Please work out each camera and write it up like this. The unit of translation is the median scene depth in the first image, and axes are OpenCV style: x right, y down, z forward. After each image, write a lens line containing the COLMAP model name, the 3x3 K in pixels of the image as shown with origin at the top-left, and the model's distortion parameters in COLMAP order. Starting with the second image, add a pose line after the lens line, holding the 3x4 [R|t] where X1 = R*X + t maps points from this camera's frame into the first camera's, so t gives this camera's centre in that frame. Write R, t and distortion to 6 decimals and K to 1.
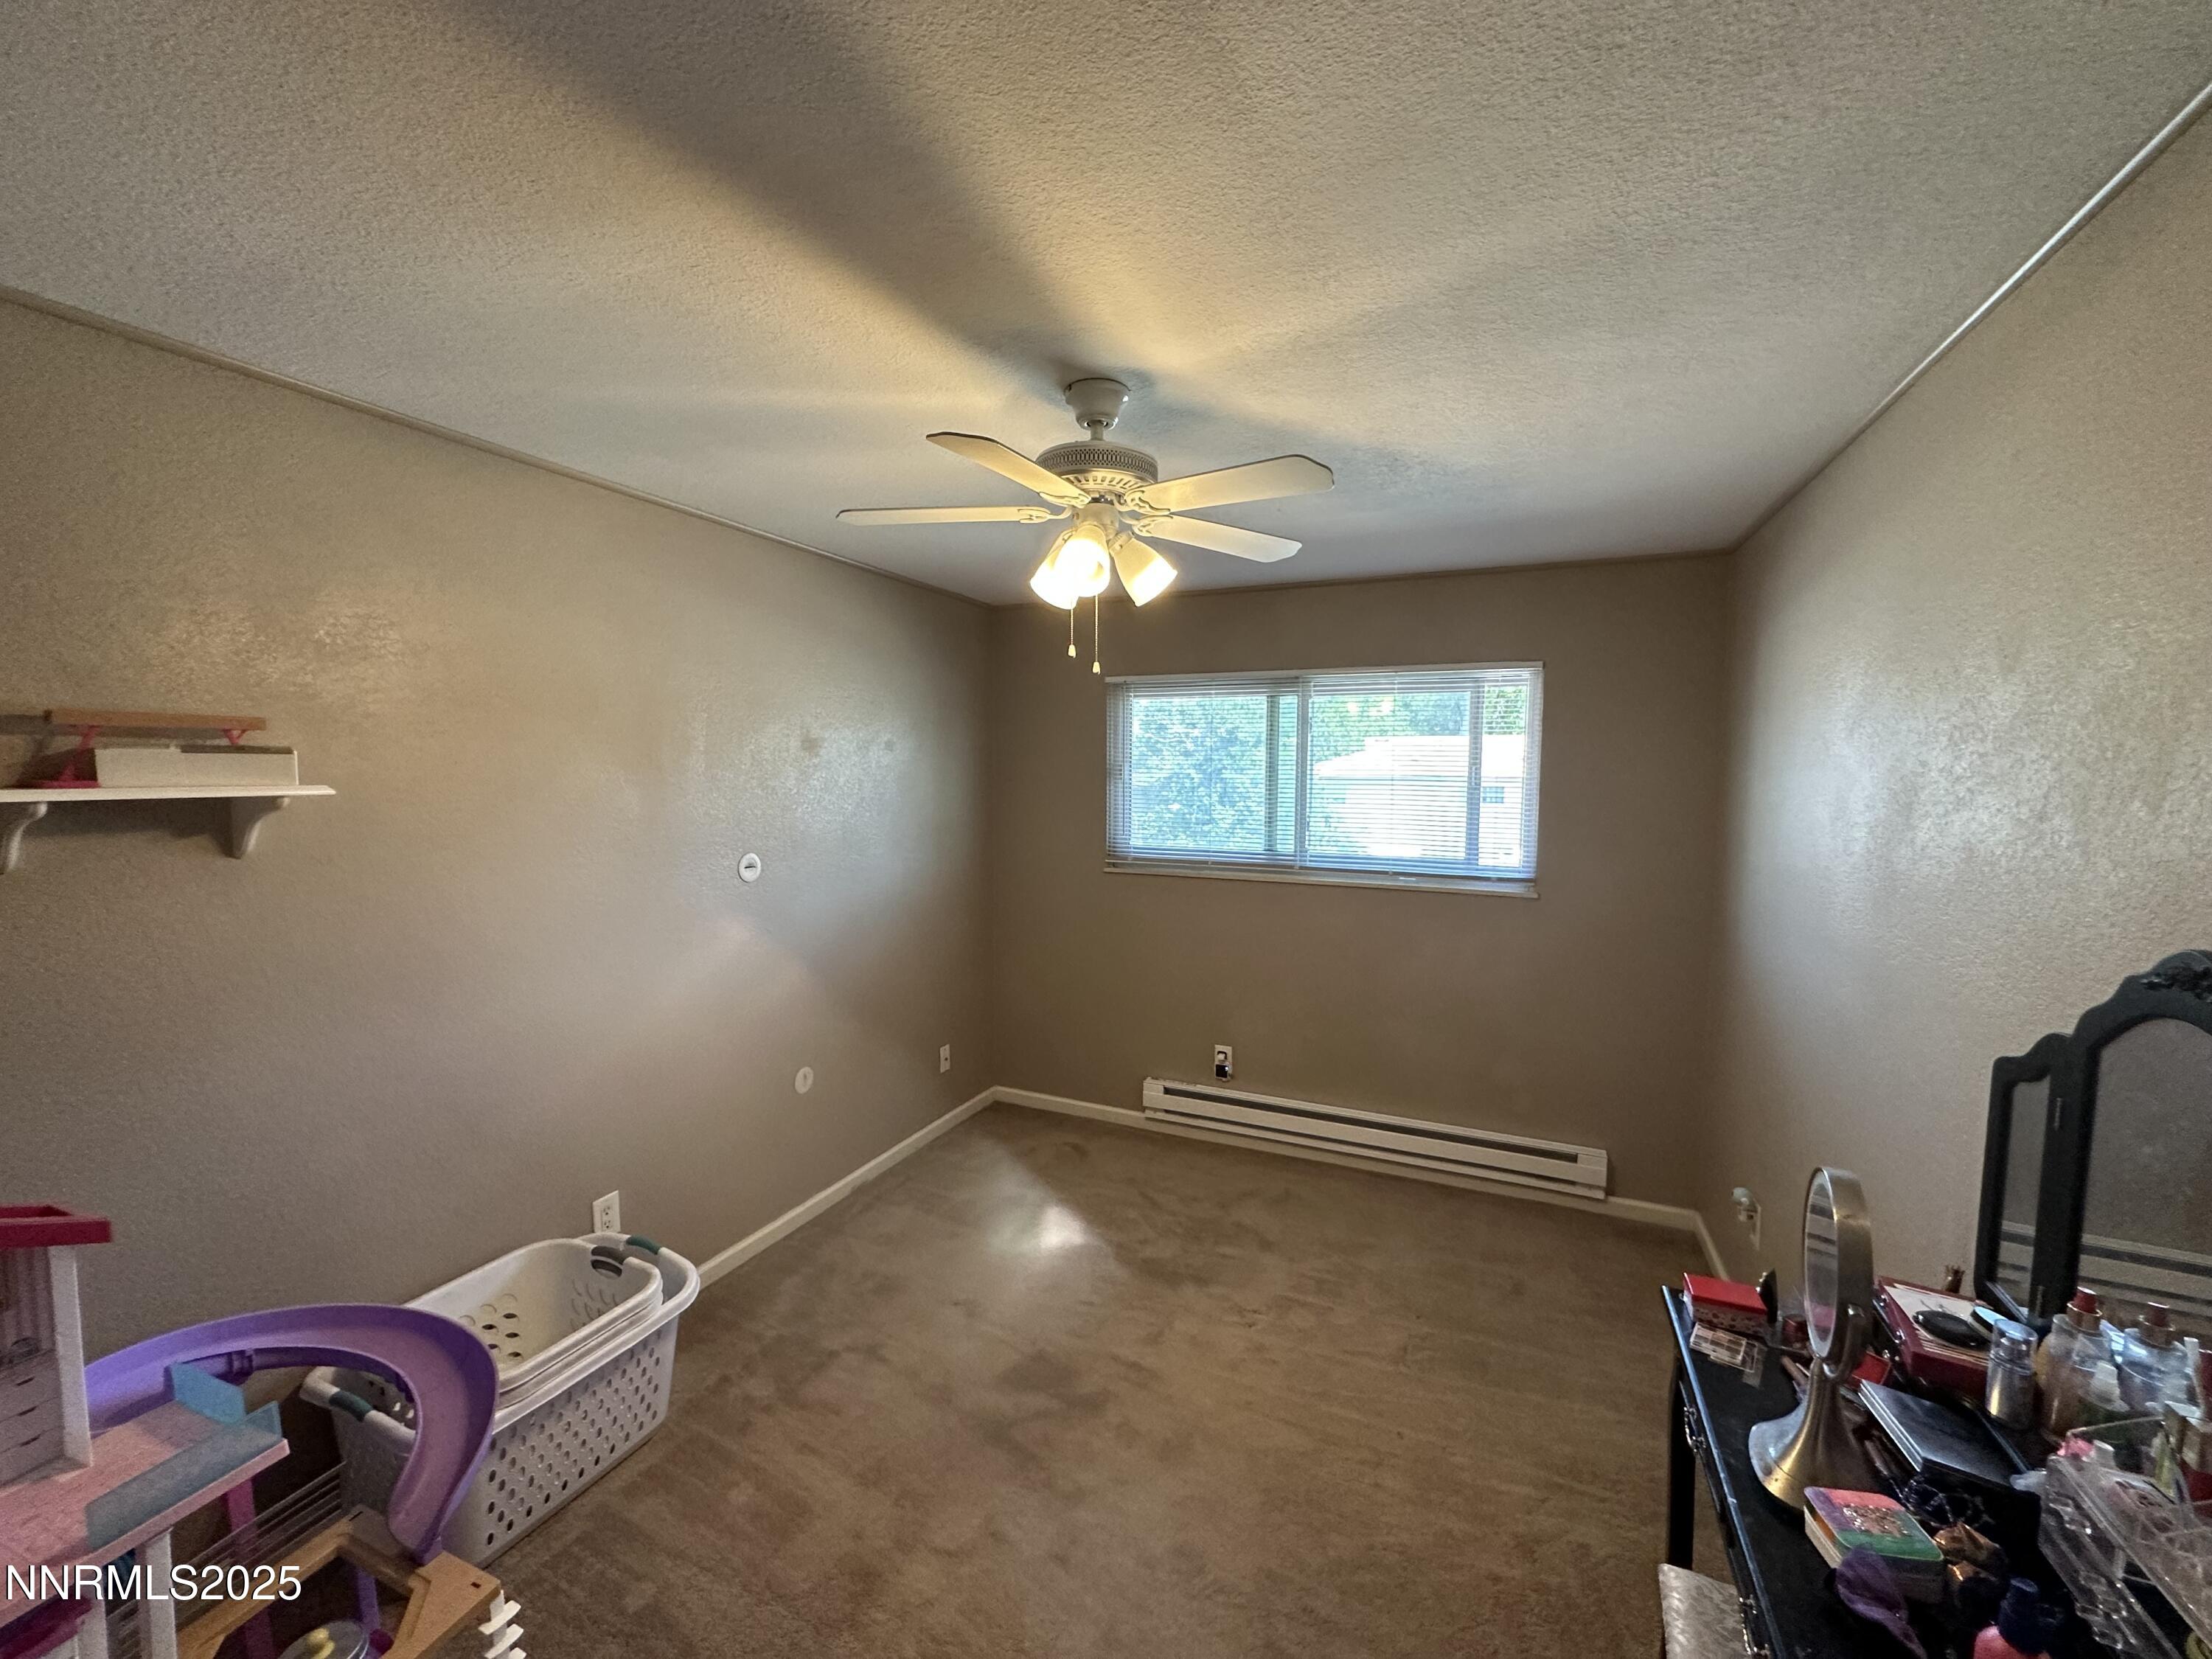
lens RADIAL K [[879.2, 0, 1106.0], [0, 879.2, 829.5], [0, 0, 1]] dist [-0.004423, 0.001227]
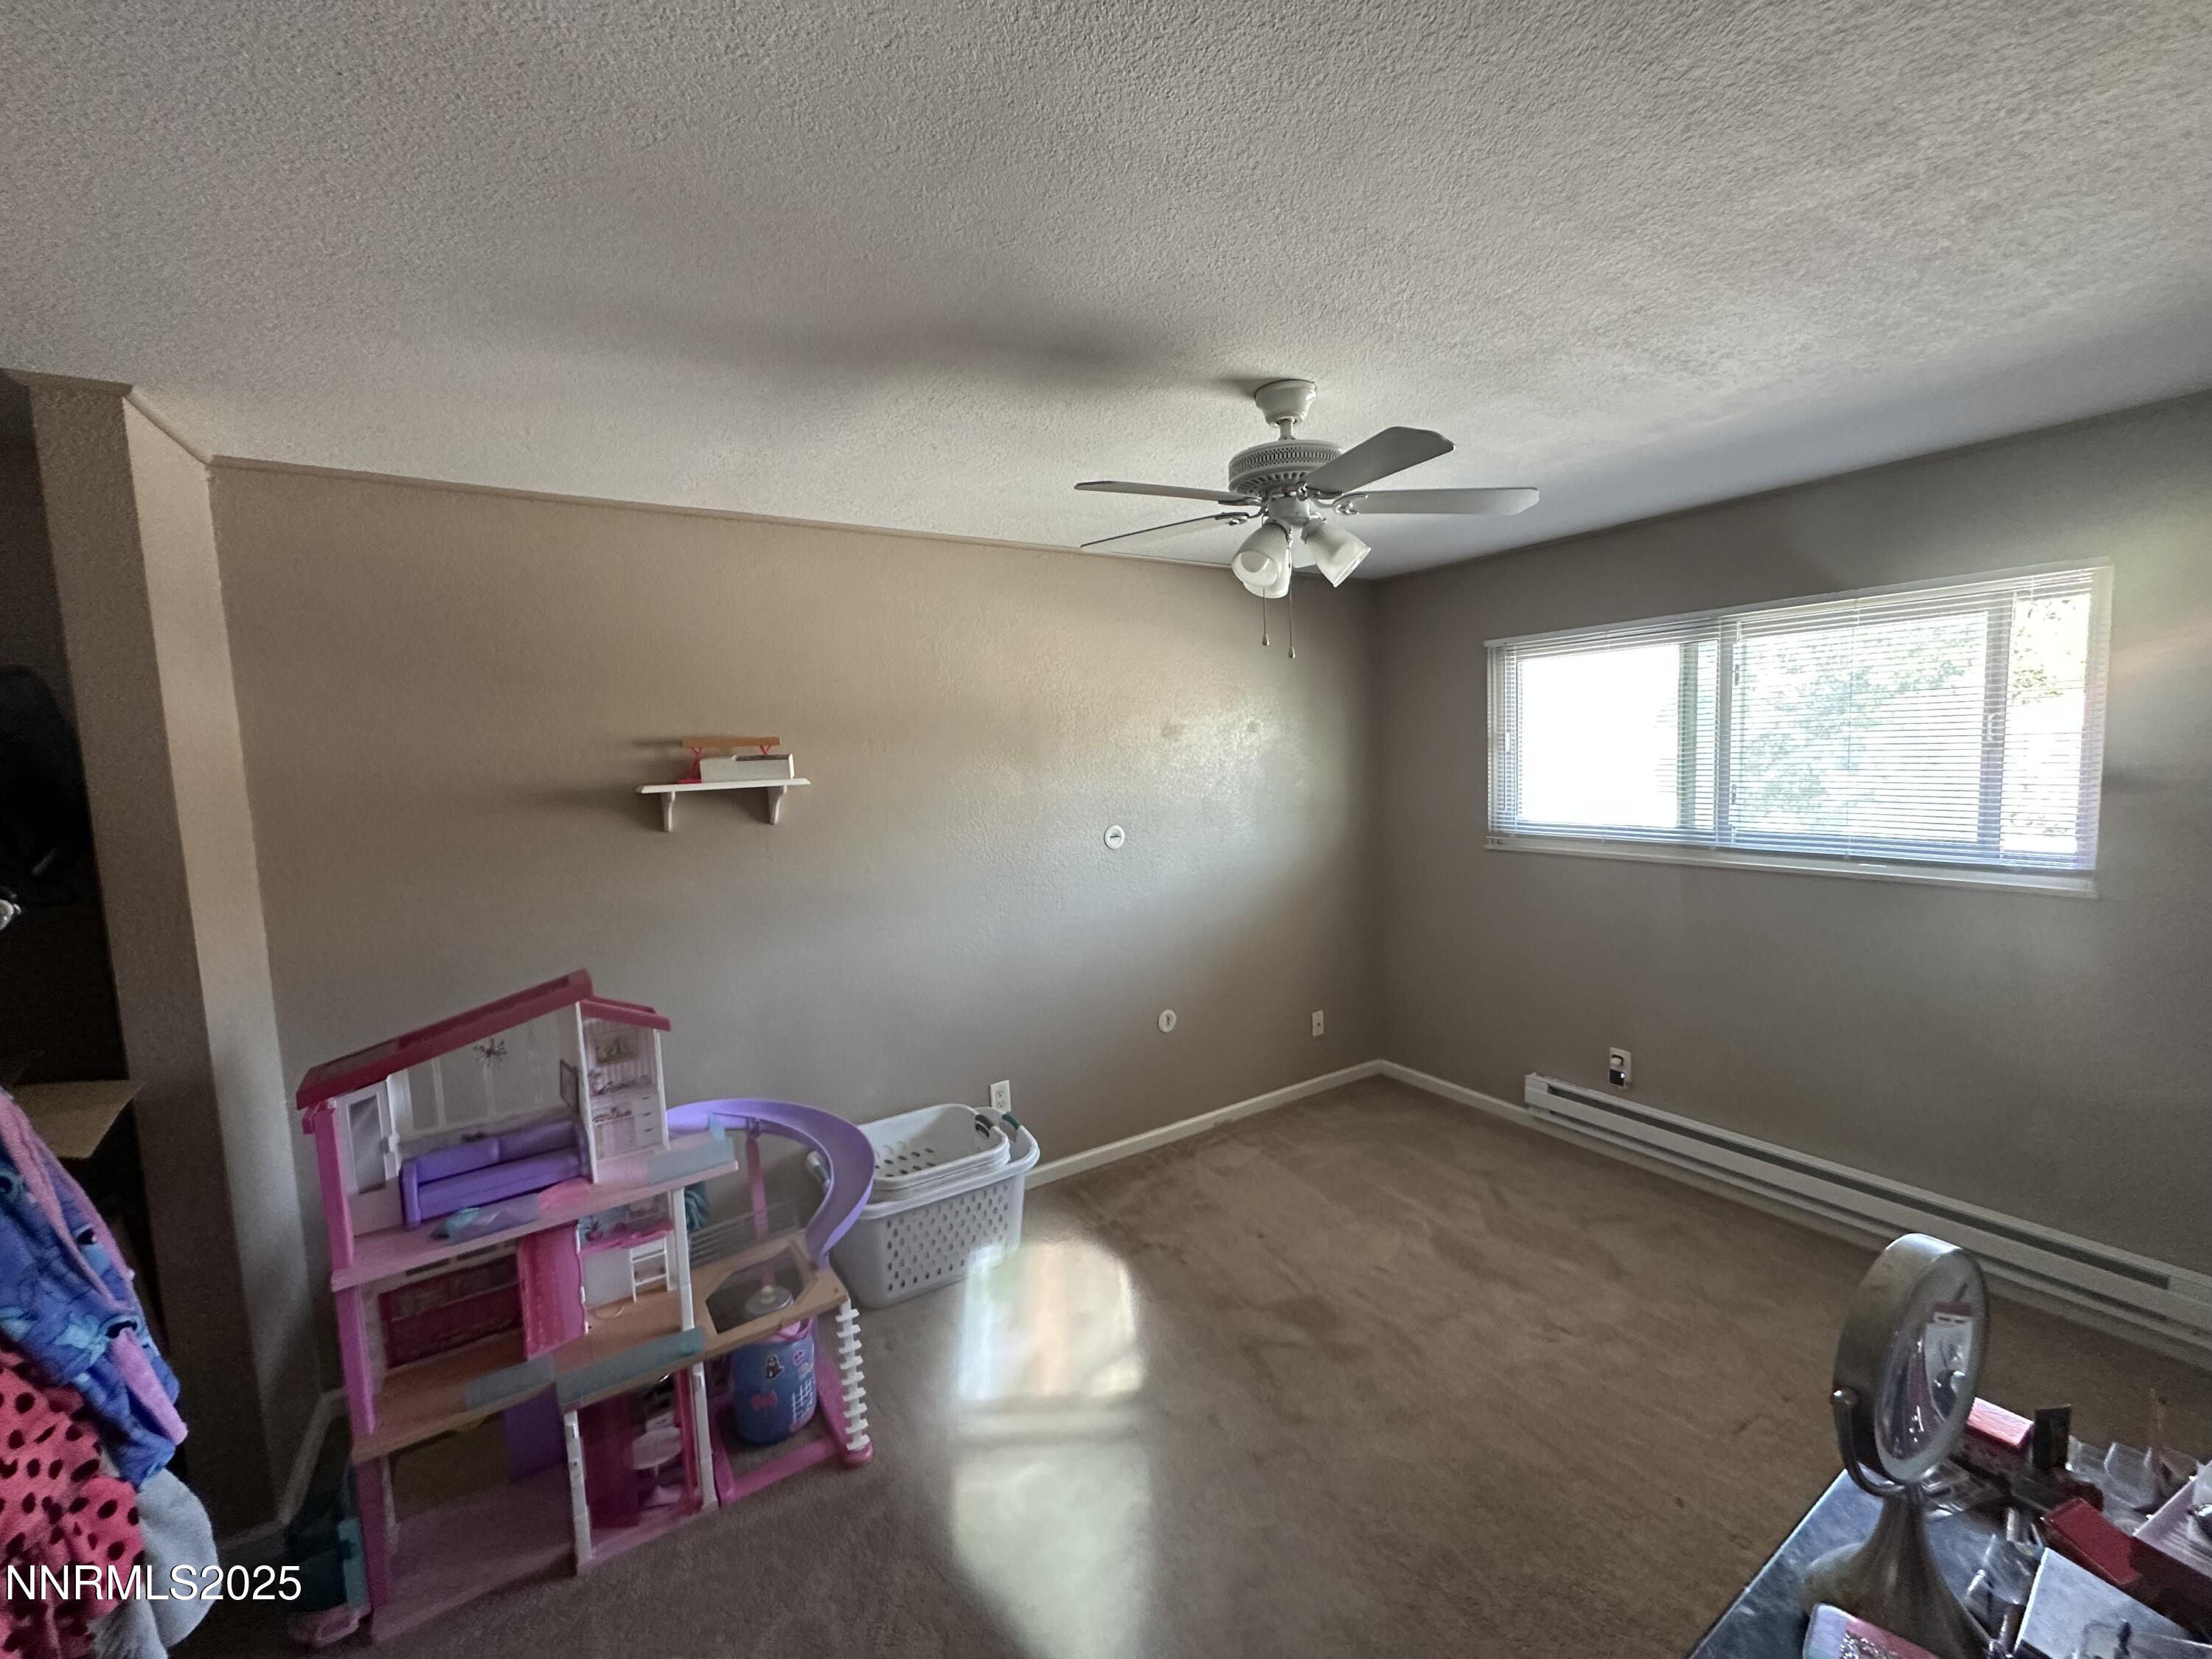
lens RADIAL K [[879.2, 0, 1106.0], [0, 879.2, 829.5], [0, 0, 1]] dist [-0.004423, 0.001227]
pose [[0.836322, 0.010016, -0.548148, 0.220479], [0.004935, 0.999655, 0.025794, 0.001534], [0.548217, -0.024277, 0.835984, -0.010289]]
